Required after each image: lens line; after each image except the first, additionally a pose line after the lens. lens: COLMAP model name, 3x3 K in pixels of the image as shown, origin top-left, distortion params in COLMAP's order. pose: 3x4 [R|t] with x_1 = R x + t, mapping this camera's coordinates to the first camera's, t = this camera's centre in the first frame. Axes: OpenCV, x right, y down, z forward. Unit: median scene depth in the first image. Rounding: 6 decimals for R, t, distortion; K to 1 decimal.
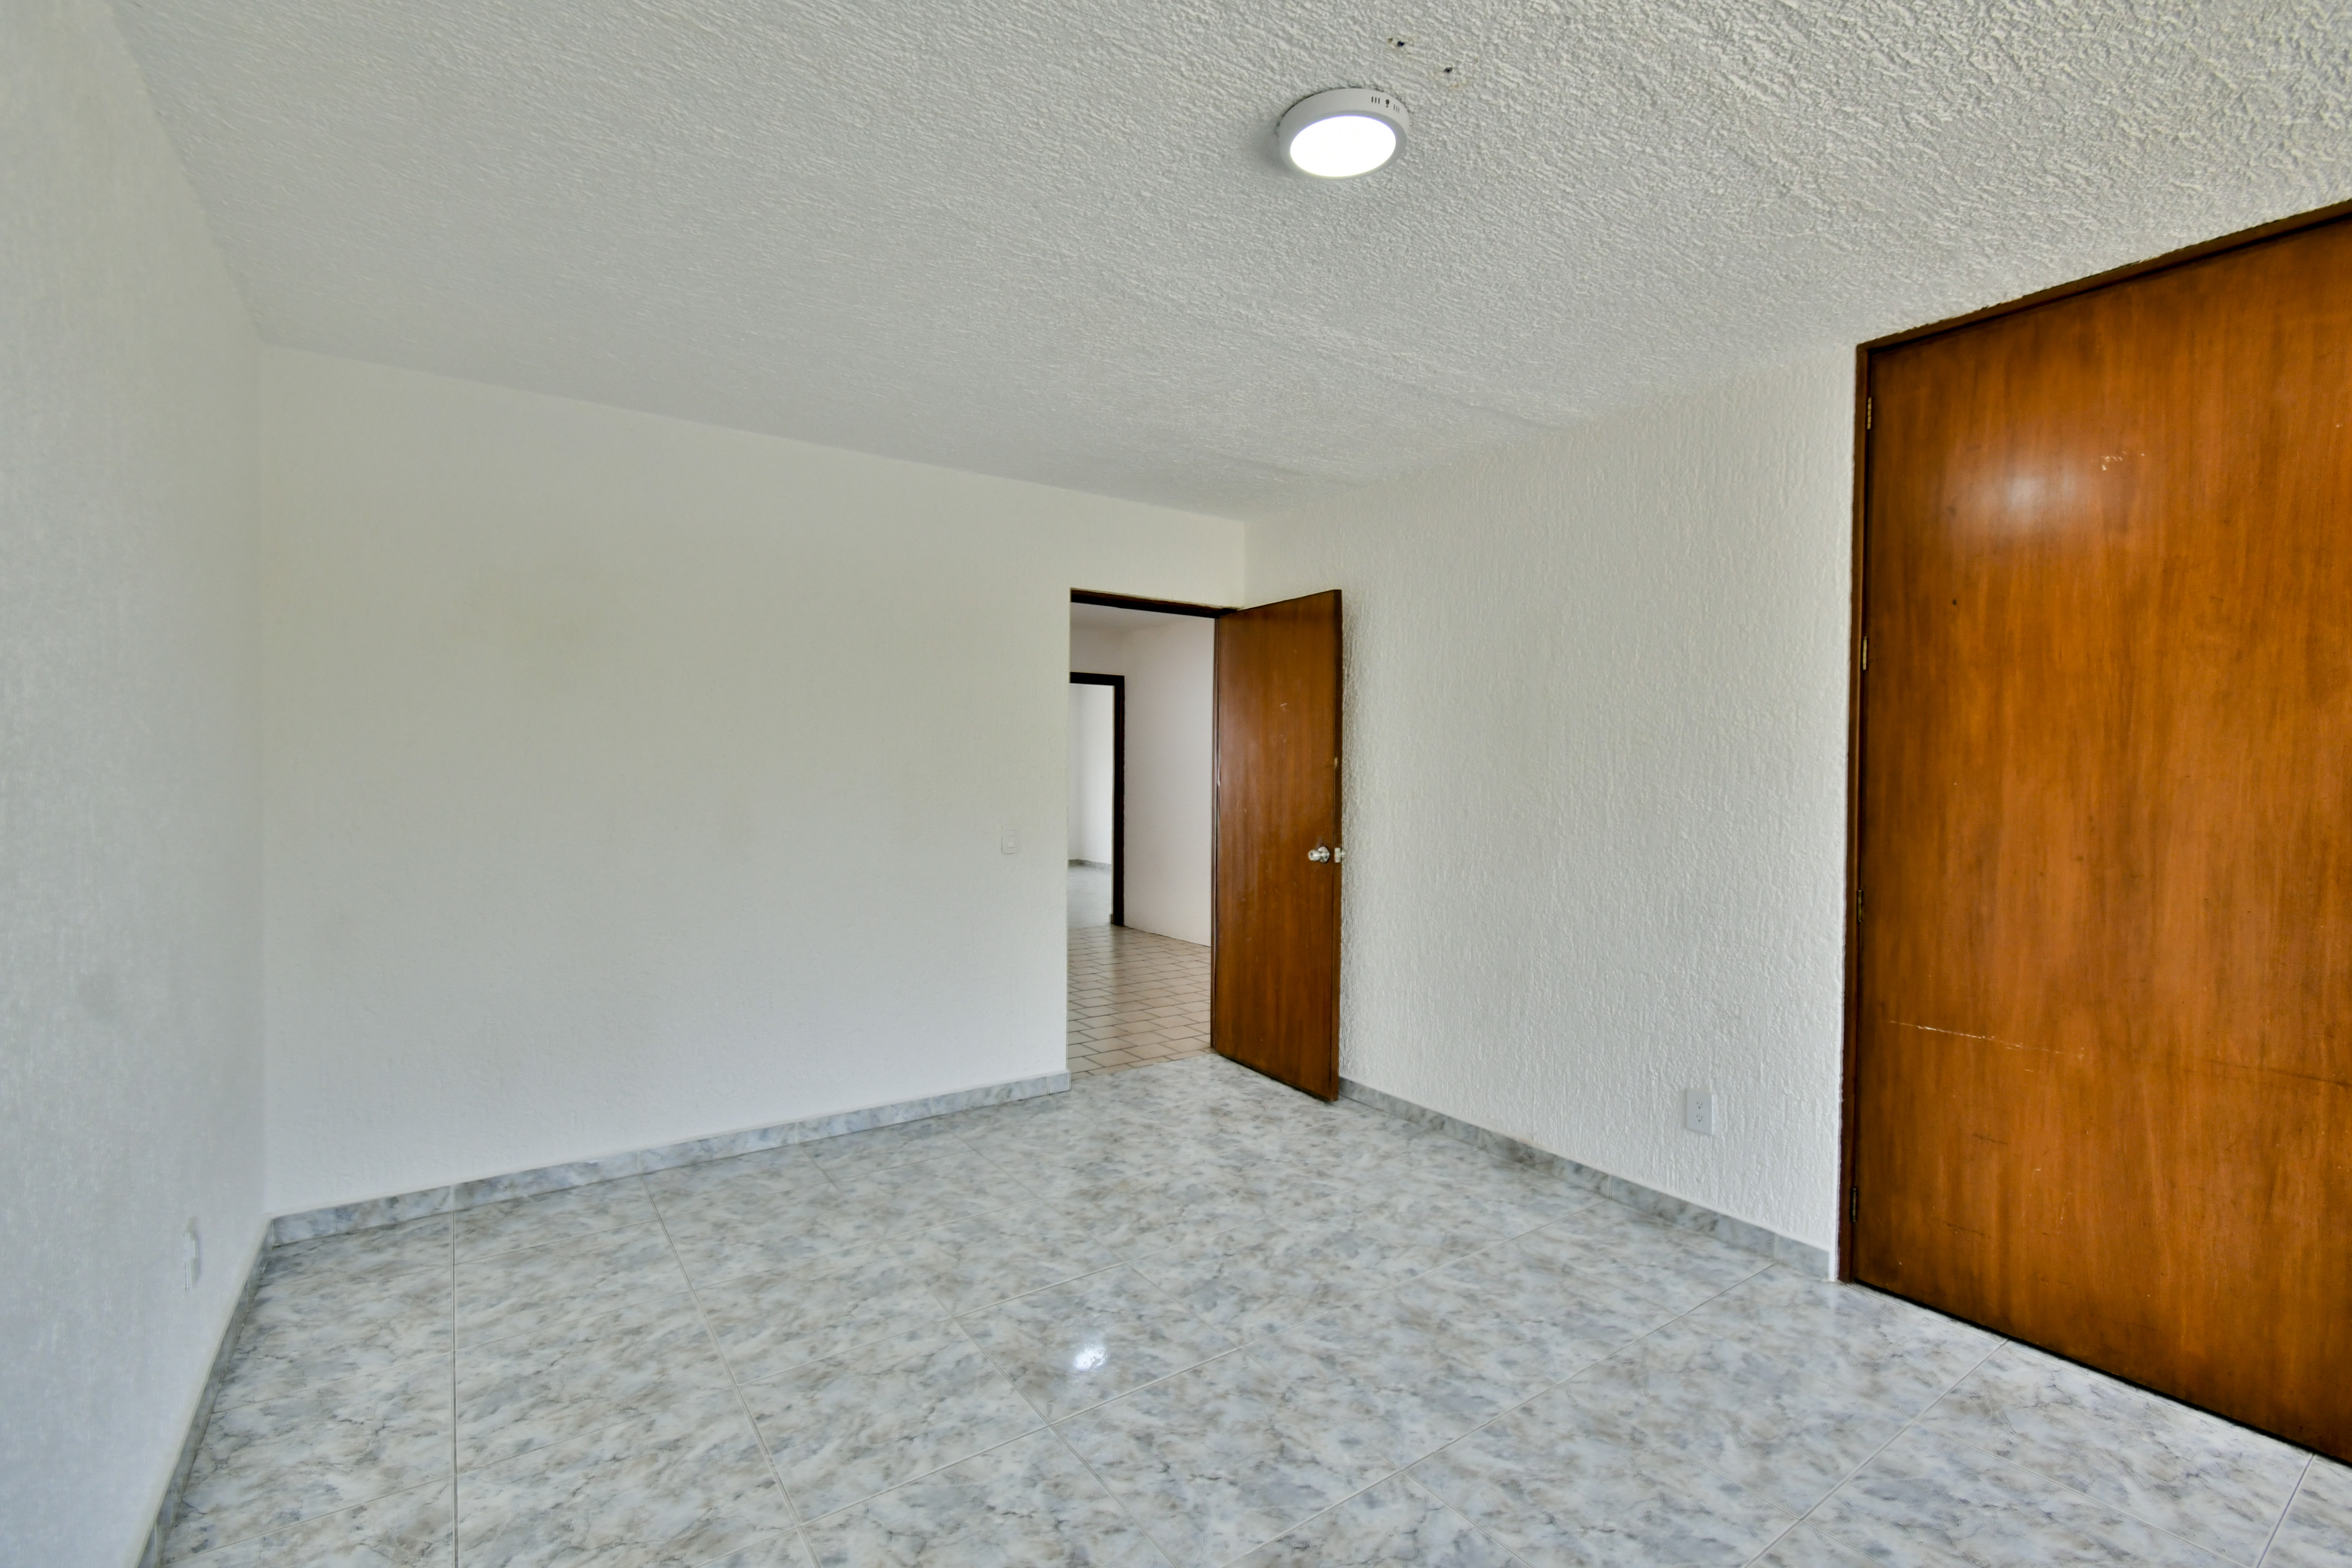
lens RADIAL K [[1032.8, 0, 1176.0], [0, 1032.8, 784.0], [0, 0, 1]] dist [0.003056, -0.002350]
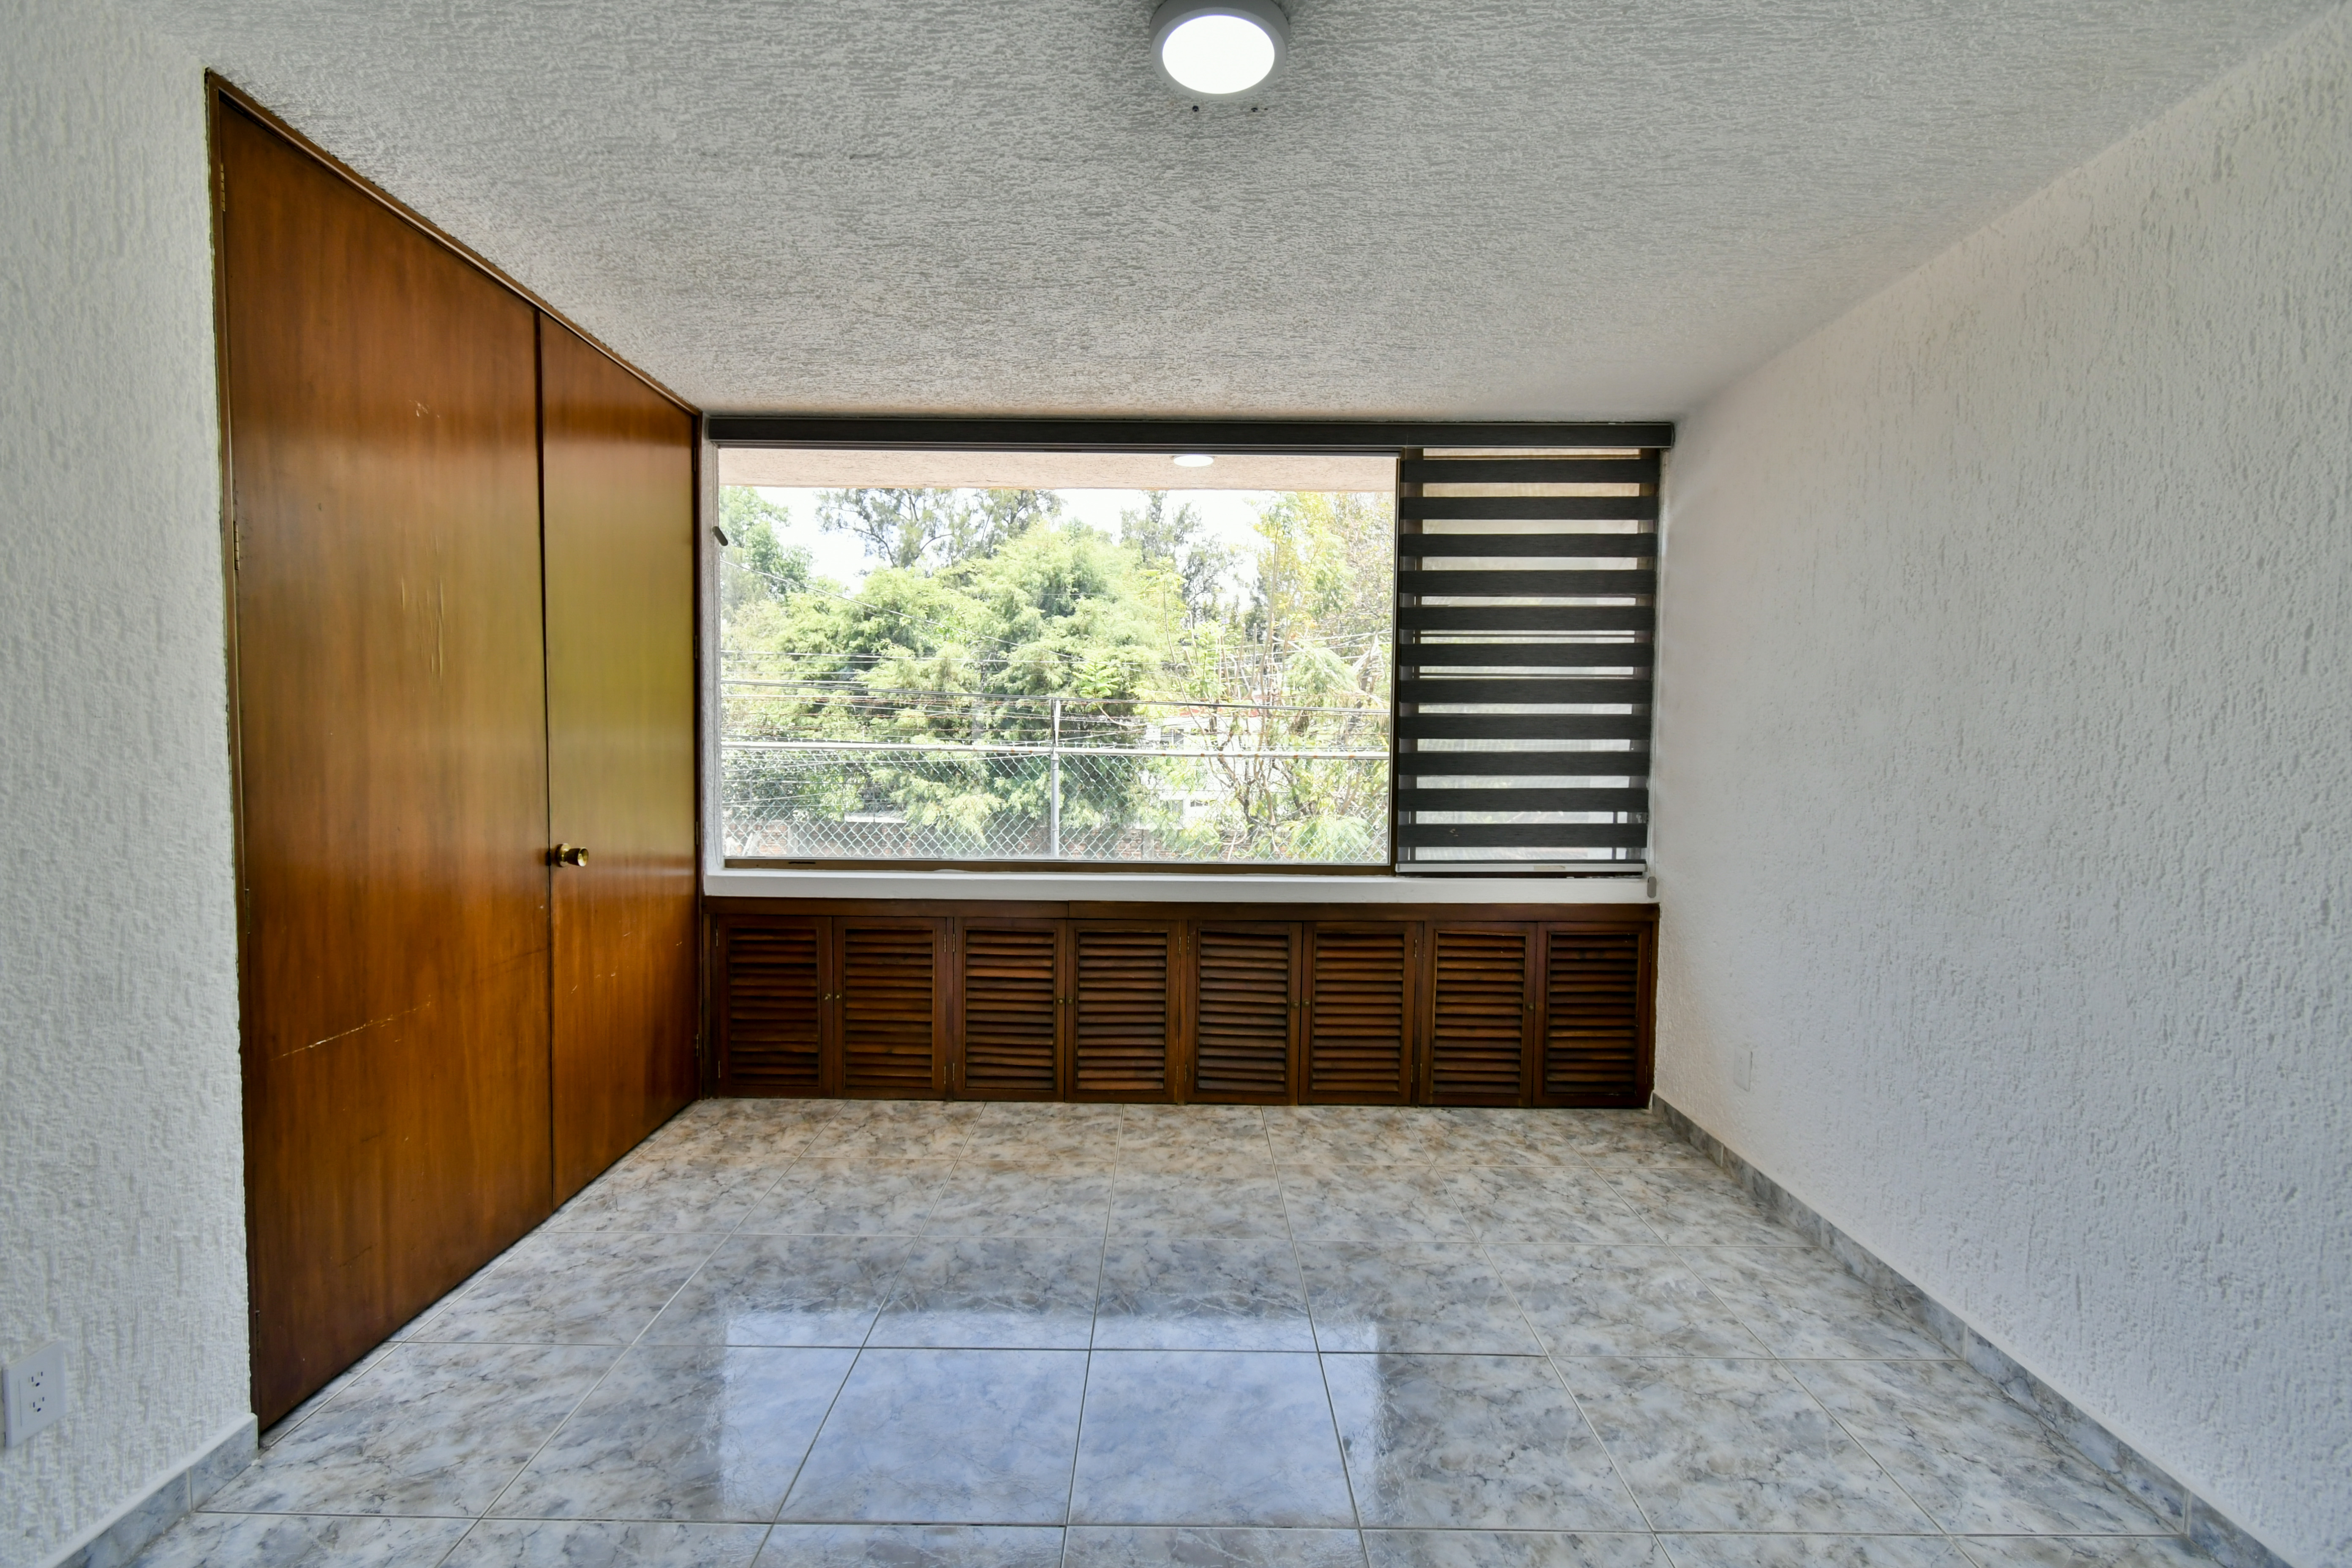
lens RADIAL K [[1032.8, 0, 1176.0], [0, 1032.8, 784.0], [0, 0, 1]] dist [0.003056, -0.002350]
pose [[-0.824339, -0.043858, 0.564395, -0.224259], [-0.011058, 0.998052, 0.061404, -0.015273], [-0.565989, 0.044377, -0.823218, 1.118336]]
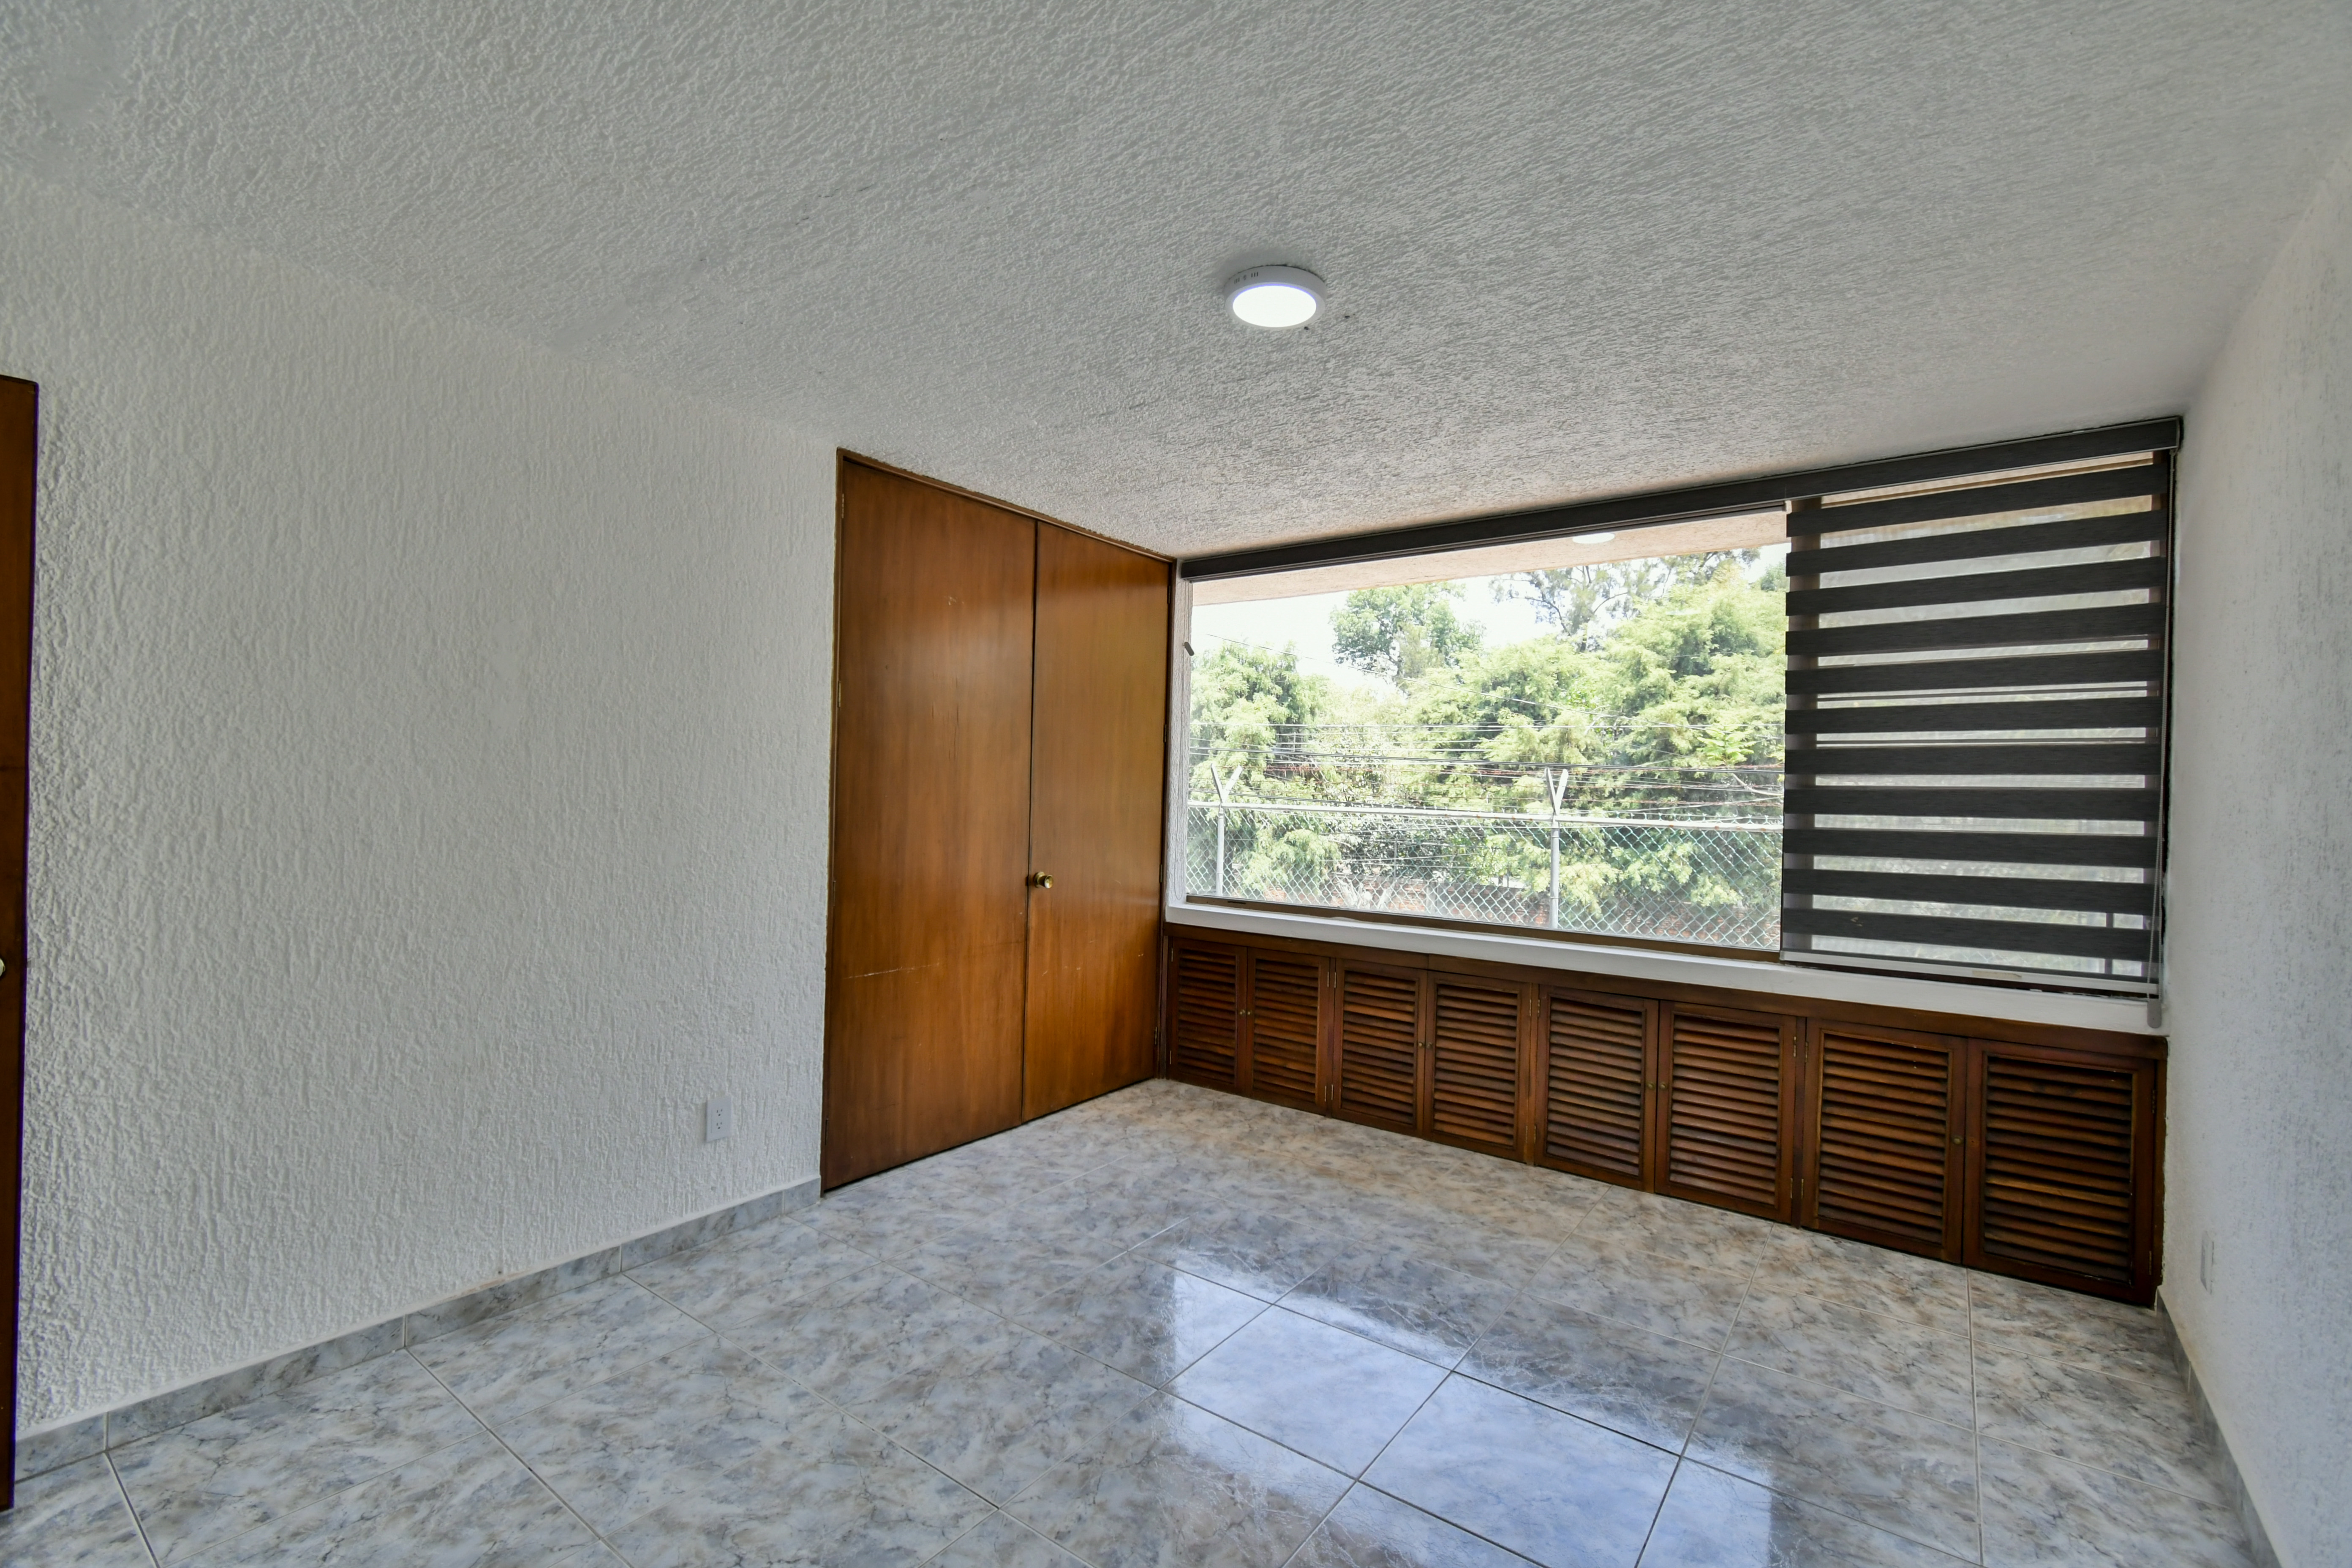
lens RADIAL K [[1032.8, 0, 1176.0], [0, 1032.8, 784.0], [0, 0, 1]] dist [0.003056, -0.002350]
pose [[-0.323933, -0.010792, 0.946018, -0.615443], [-0.014377, 0.999876, 0.006483, -0.026940], [-0.945971, -0.011501, -0.324048, 0.935458]]
